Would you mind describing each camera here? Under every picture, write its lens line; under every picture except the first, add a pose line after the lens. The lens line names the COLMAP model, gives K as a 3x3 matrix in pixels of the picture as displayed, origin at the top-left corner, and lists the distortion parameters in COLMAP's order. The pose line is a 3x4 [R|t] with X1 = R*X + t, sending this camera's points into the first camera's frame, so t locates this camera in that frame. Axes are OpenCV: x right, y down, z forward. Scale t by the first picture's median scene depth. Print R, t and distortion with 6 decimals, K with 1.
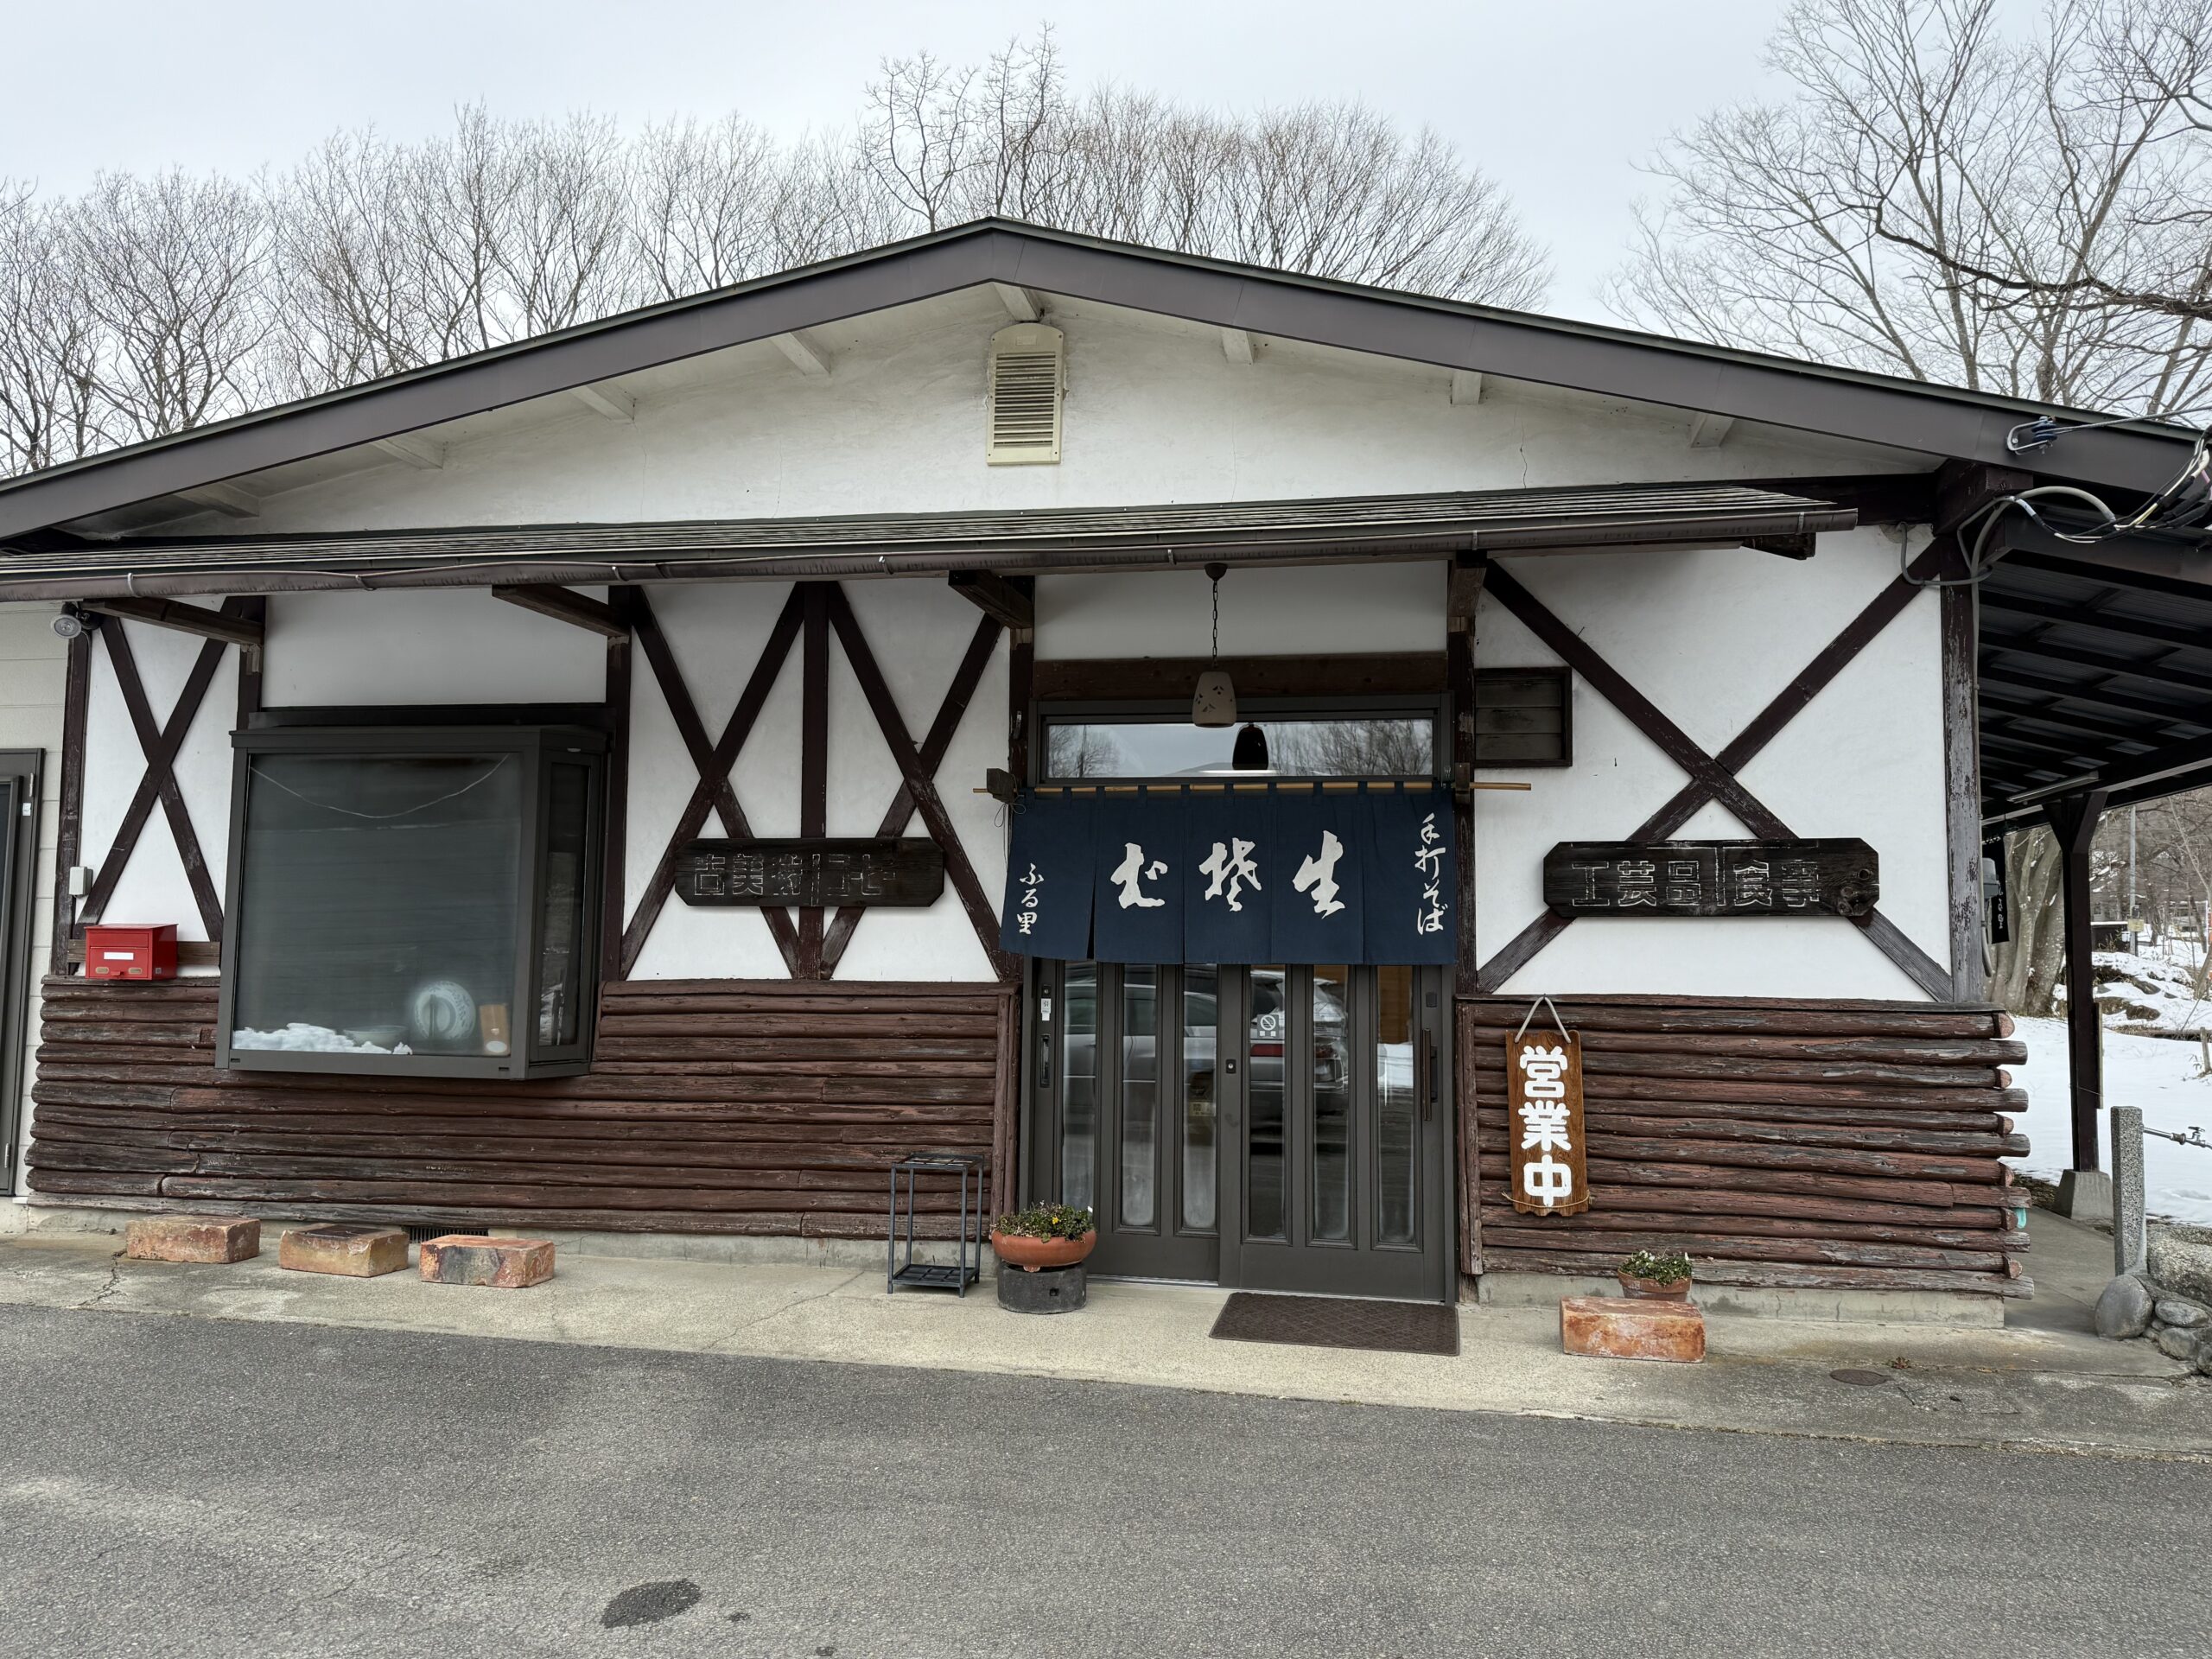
lens RADIAL K [[1583.9, 0, 1106.0], [0, 1583.9, 829.5], [0, 0, 1]] dist [0.048760, -0.069992]
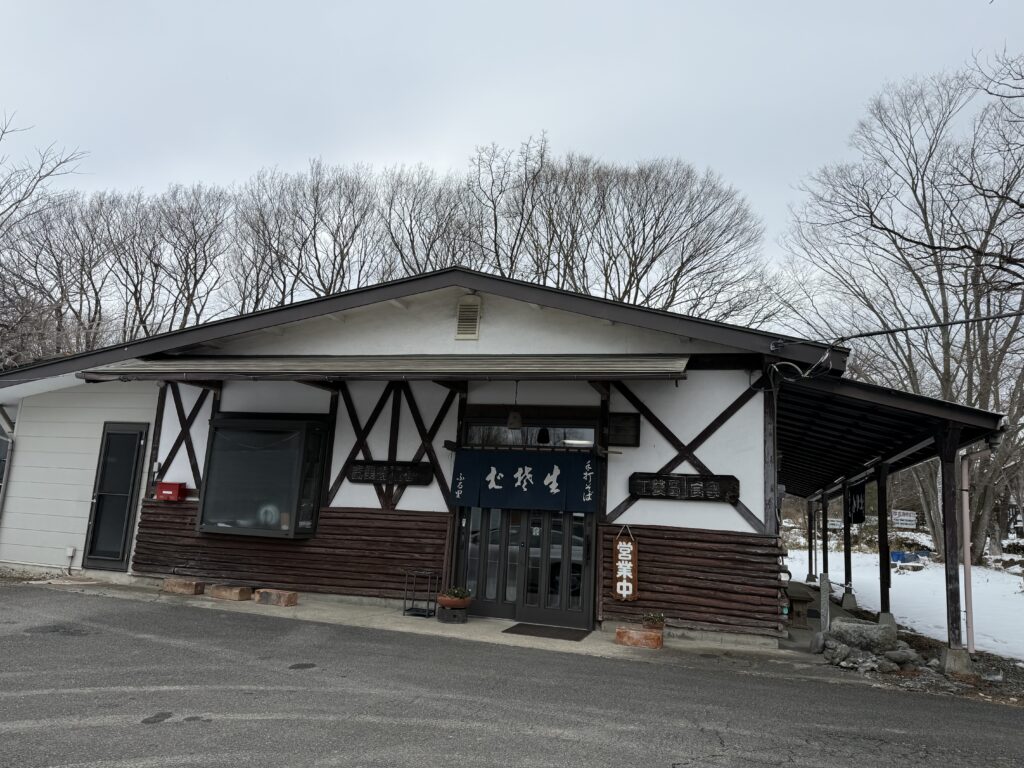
lens RADIAL K [[740.2, 0, 512.0], [0, 740.2, 384.0], [0, 0, 1]] dist [0.138687, -0.299597]
pose [[0.993694, 0.027658, -0.108659, 0.191411], [-0.038798, 0.994049, -0.101789, -0.005325], [0.105198, 0.105363, 0.988854, -0.385515]]
